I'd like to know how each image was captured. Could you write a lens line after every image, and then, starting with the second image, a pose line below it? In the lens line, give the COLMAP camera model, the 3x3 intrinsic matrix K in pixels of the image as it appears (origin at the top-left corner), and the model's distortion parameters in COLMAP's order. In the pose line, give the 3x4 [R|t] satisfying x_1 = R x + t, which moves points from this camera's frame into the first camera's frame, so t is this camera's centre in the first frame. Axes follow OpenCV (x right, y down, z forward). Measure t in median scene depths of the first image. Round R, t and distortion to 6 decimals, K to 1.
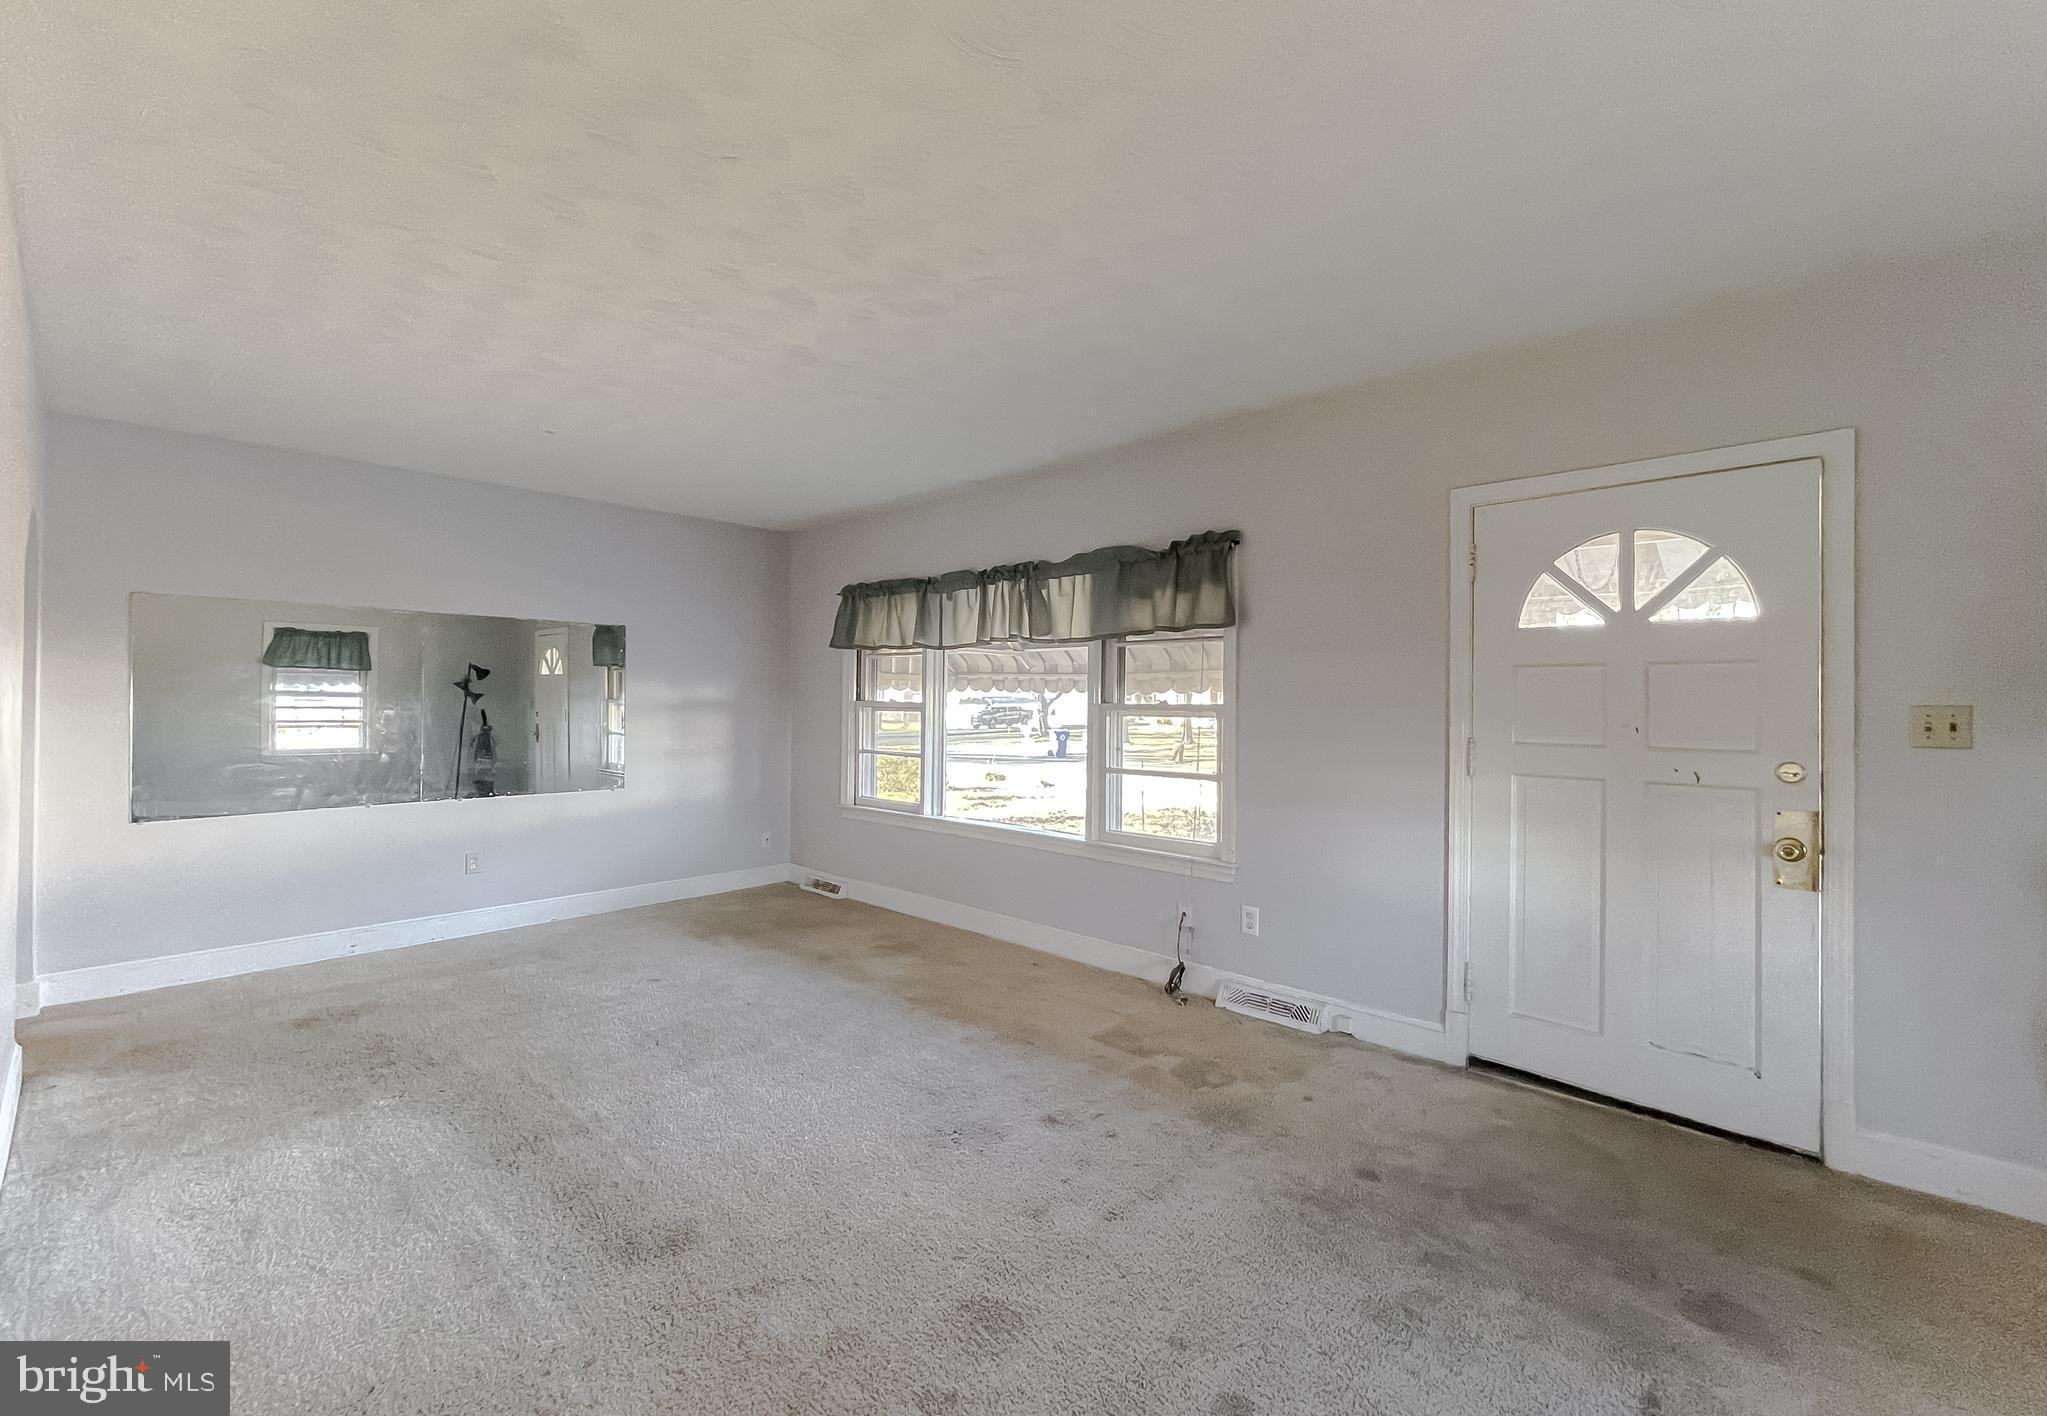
lens RADIAL K [[850.2, 0, 1023.5], [0, 850.2, 708.0], [0, 0, 1]] dist [0.001305, -0.000147]
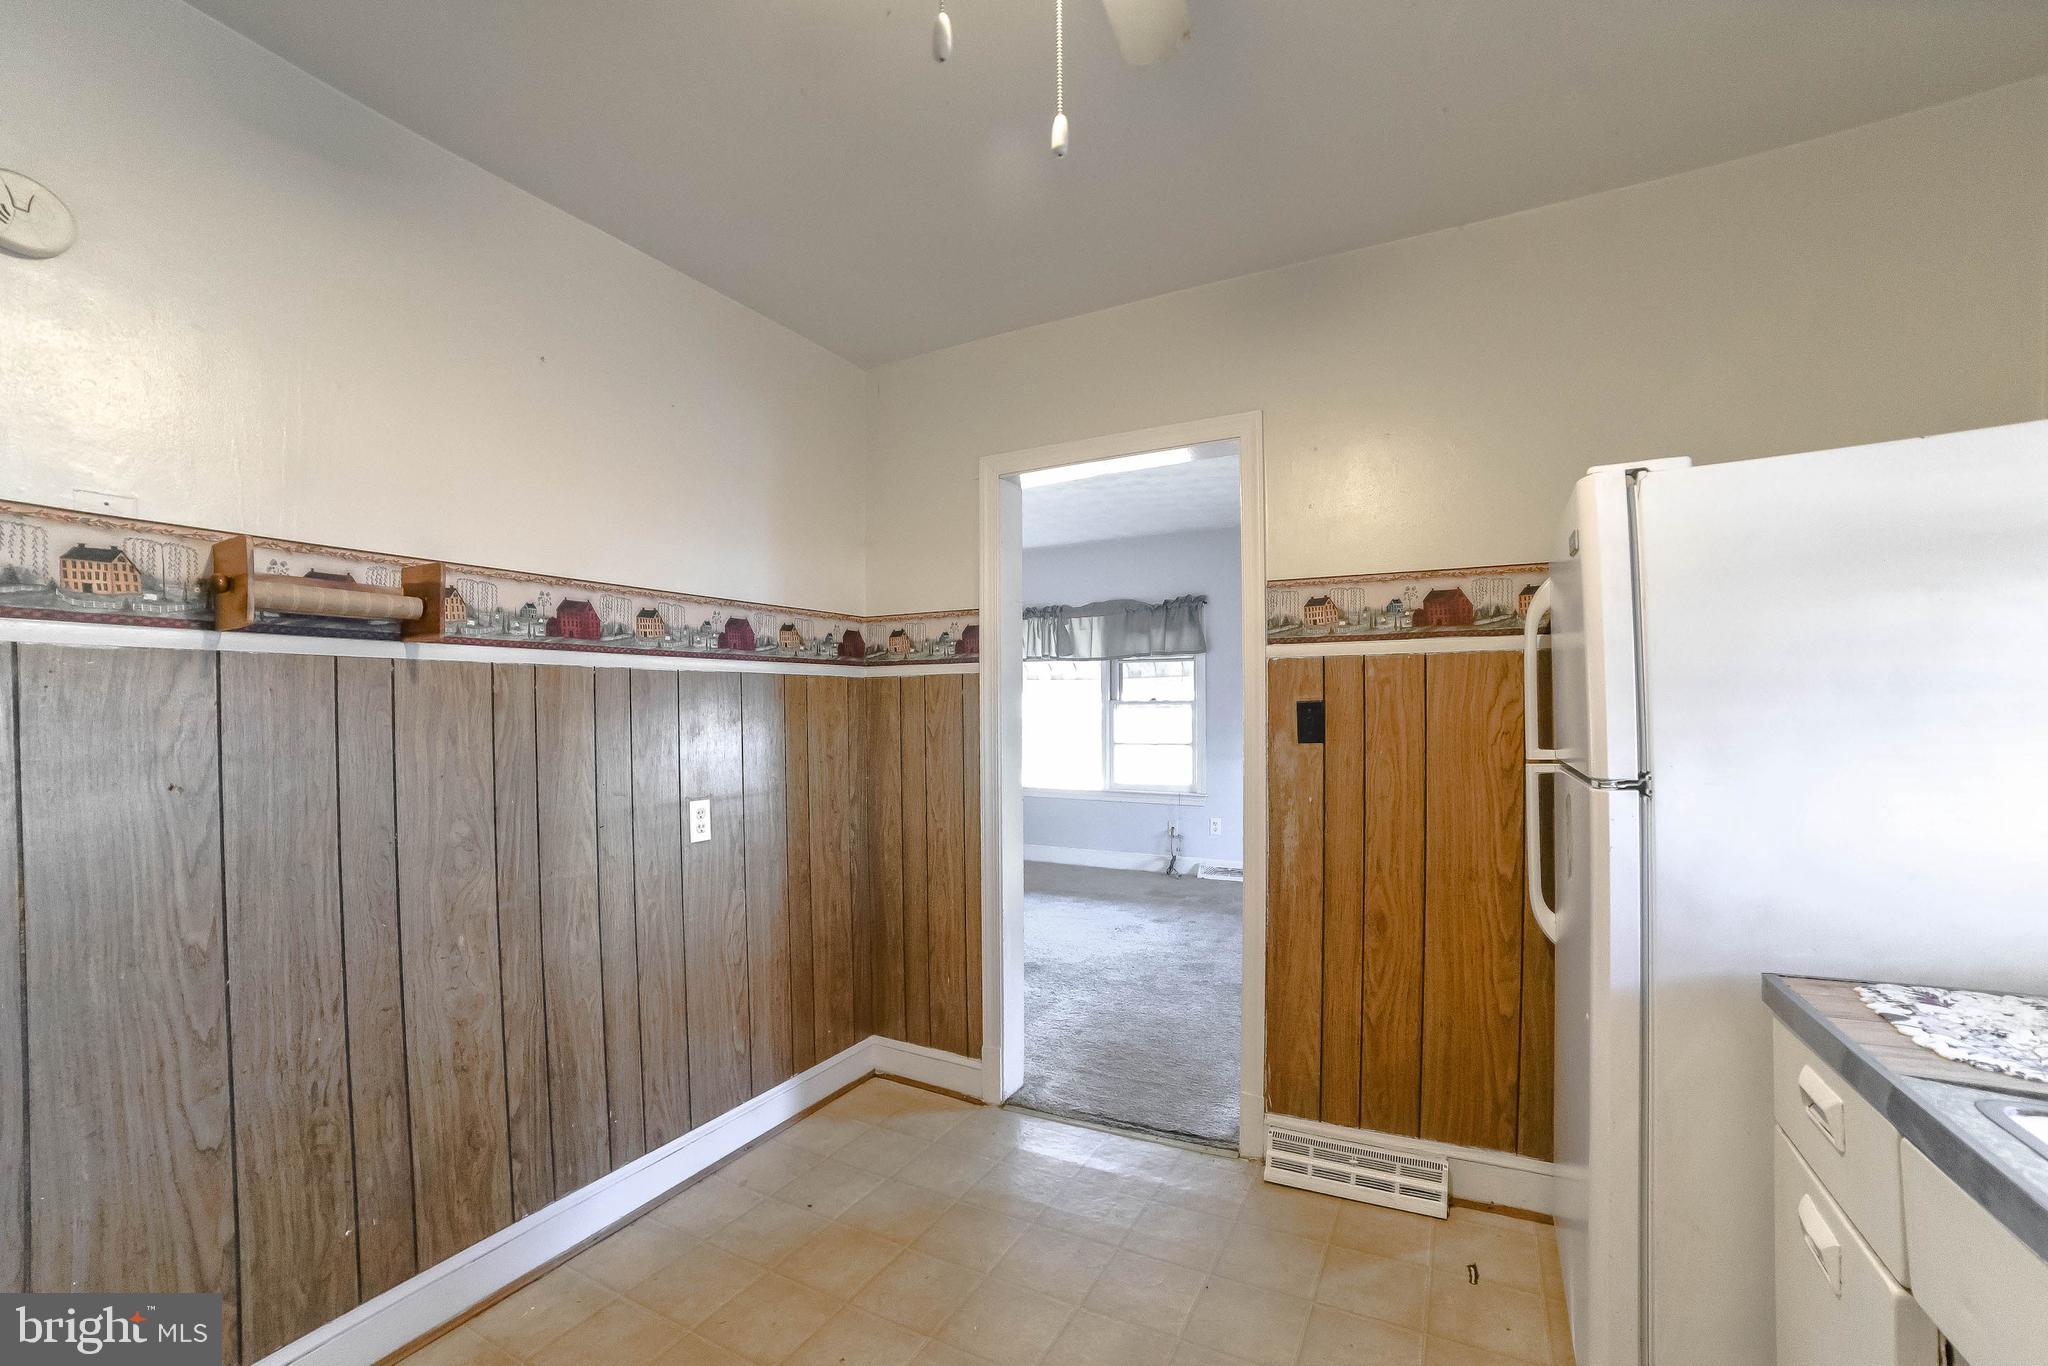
lens RADIAL K [[854.2, 0, 1029.0], [0, 854.2, 724.2], [0, 0, 1]] dist [-0.084337, 0.035033]
pose [[0.965291, -0.020187, 0.260395, -0.449676], [0.014202, 0.999590, 0.024843, -0.001953], [-0.260790, -0.020282, 0.965182, -0.455347]]
